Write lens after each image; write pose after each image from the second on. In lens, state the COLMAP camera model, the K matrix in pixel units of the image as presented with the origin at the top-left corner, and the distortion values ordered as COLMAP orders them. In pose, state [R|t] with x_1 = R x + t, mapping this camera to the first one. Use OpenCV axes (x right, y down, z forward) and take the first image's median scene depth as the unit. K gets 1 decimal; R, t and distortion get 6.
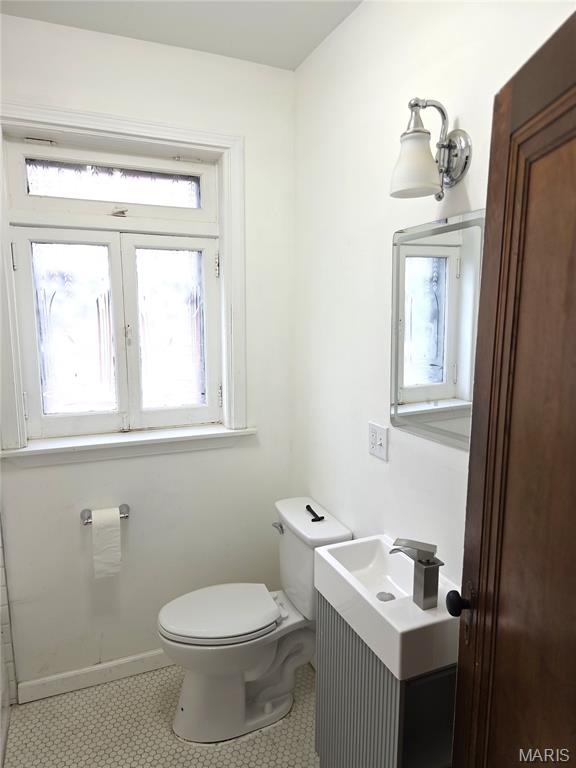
lens RADIAL K [[519.7, 0, 288.0], [0, 519.7, 384.0], [0, 0, 1]] dist [0.069858, -0.066616]
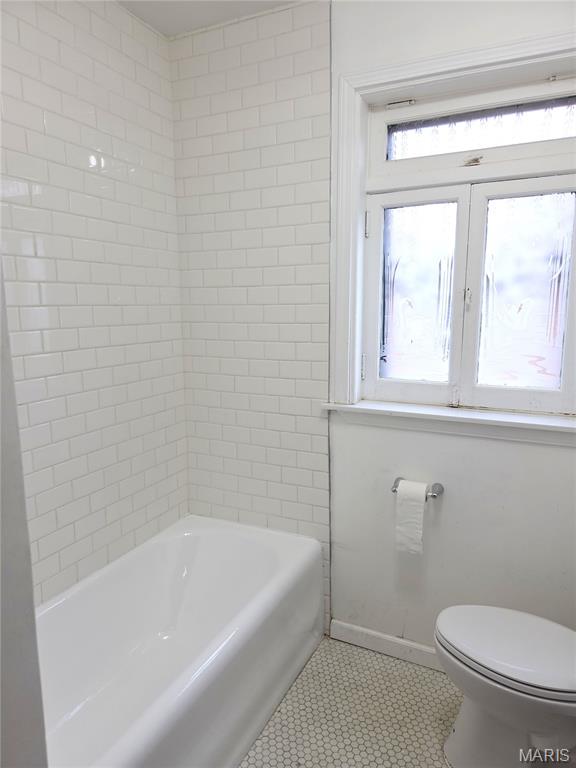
lens RADIAL K [[519.7, 0, 288.0], [0, 519.7, 384.0], [0, 0, 1]] dist [0.069858, -0.066616]
pose [[0.659099, 0.111805, -0.743699, 0.180061], [-0.101821, 0.993048, 0.059053, 0.028229], [0.745132, 0.036802, 0.665901, 0.184052]]
